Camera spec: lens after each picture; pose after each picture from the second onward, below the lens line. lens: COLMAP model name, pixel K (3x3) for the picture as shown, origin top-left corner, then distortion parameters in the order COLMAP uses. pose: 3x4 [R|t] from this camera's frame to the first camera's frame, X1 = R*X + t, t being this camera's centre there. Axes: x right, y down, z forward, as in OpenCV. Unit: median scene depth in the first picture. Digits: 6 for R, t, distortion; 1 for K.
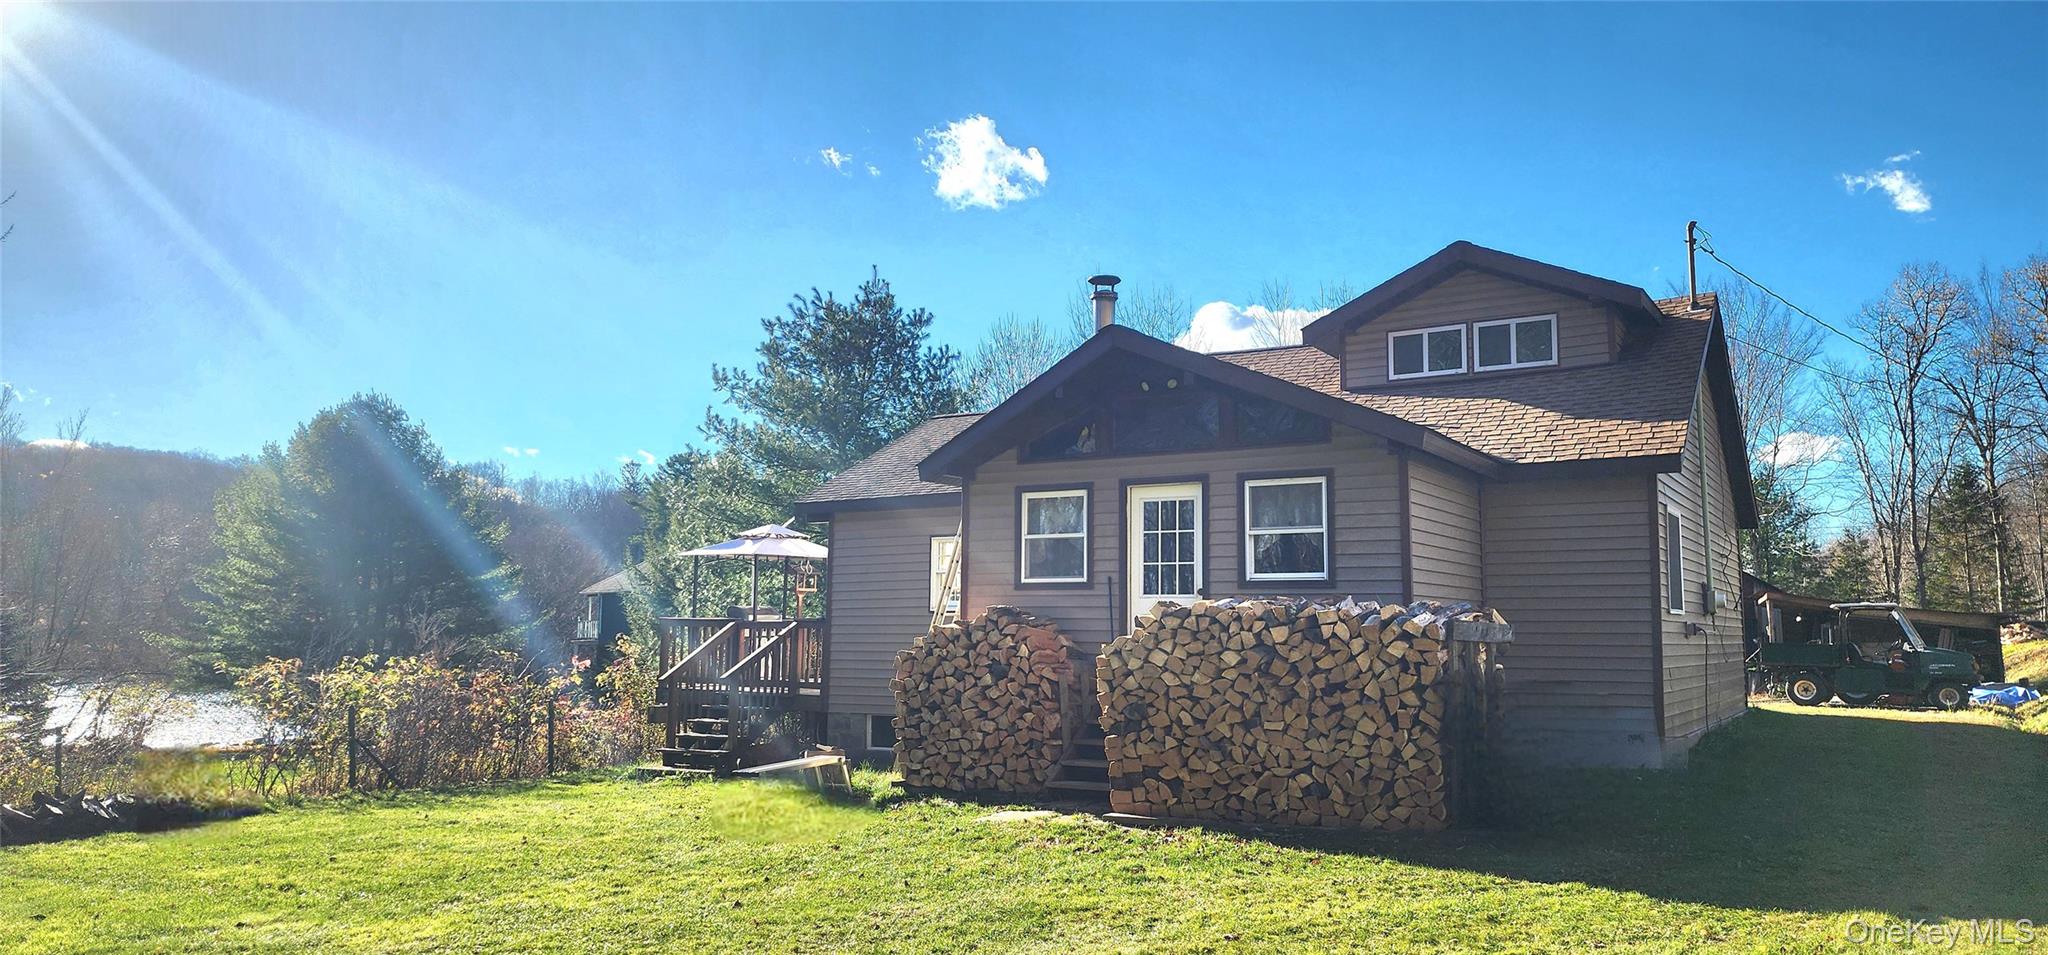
lens RADIAL K [[1379.8, 0, 1022.0], [0, 1379.8, 469.1], [0, 0, 1]] dist [0.078681, -0.081392]
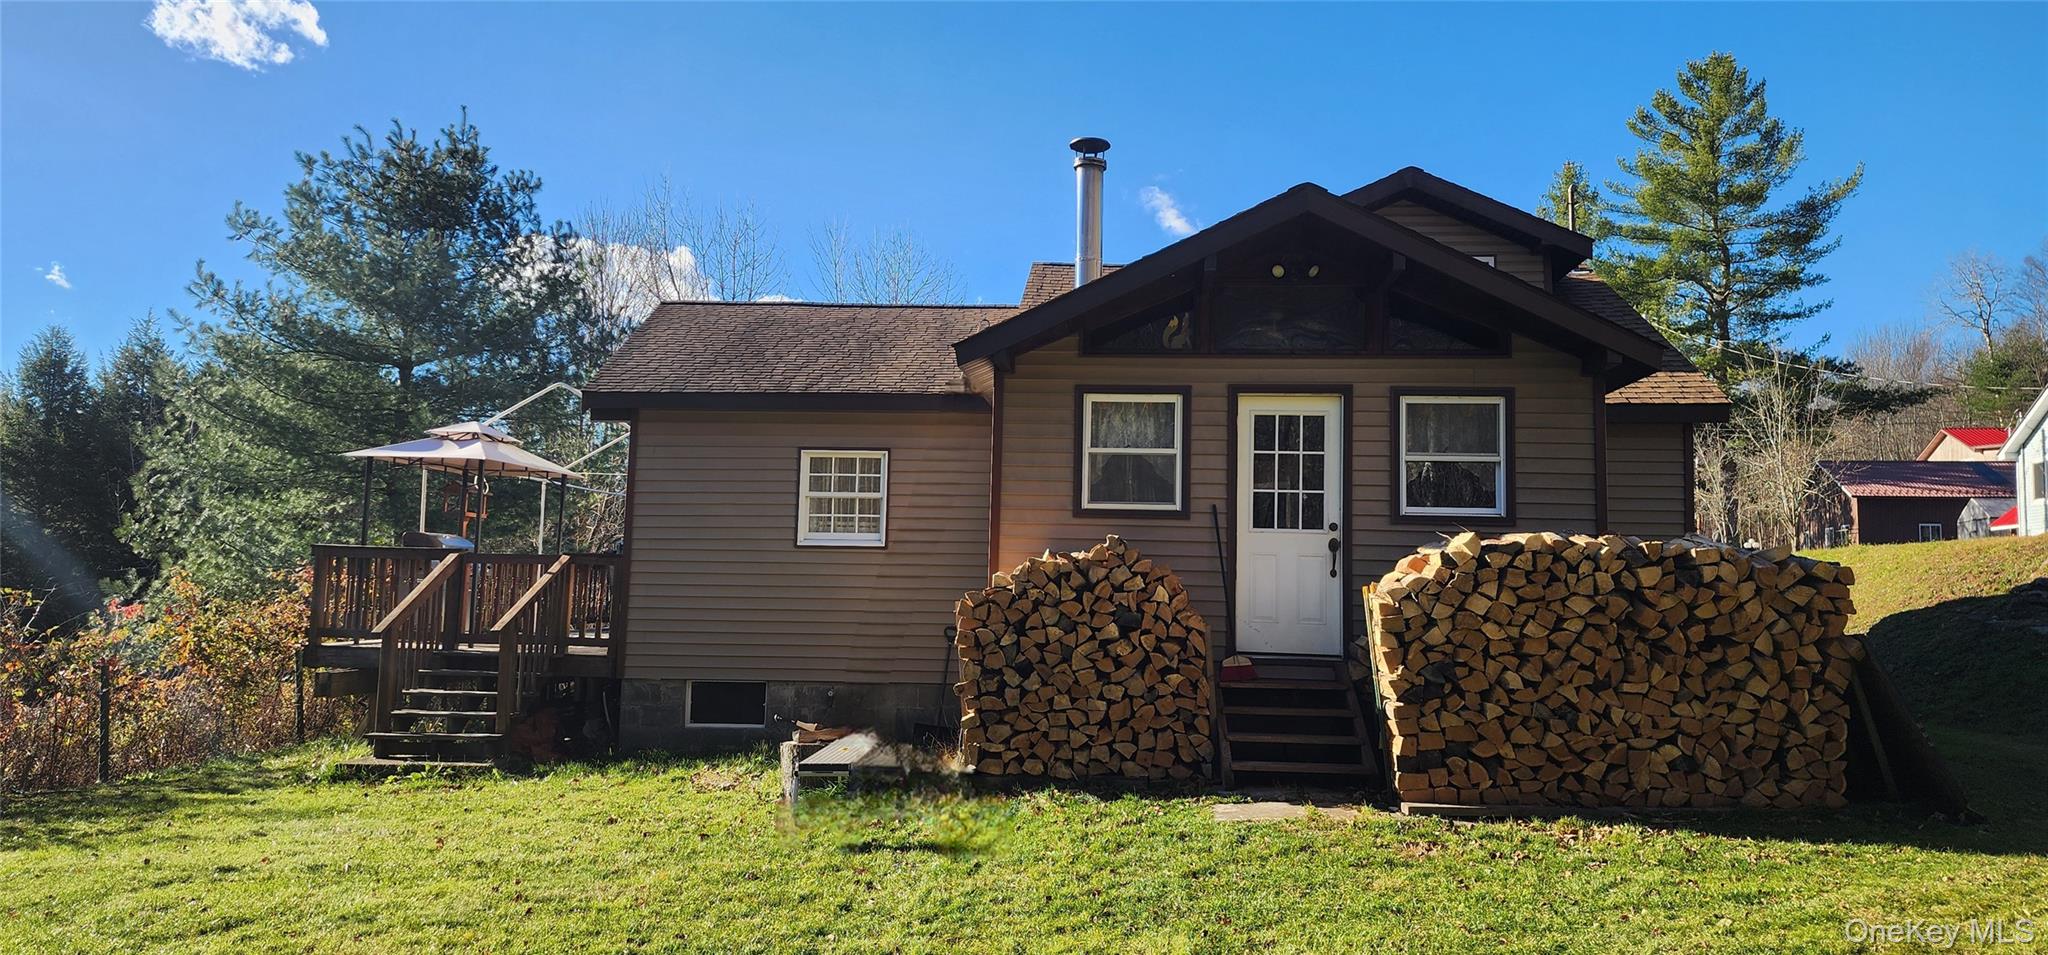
lens RADIAL K [[1379.8, 0, 1033.1], [0, 1379.8, 471.9], [0, 0, 1]] dist [0.078681, -0.081392]
pose [[0.886404, 0.054547, 0.459688, -0.416005], [-0.069414, 0.997468, 0.015491, 0.056089], [-0.457679, -0.045640, 0.887945, 0.349762]]
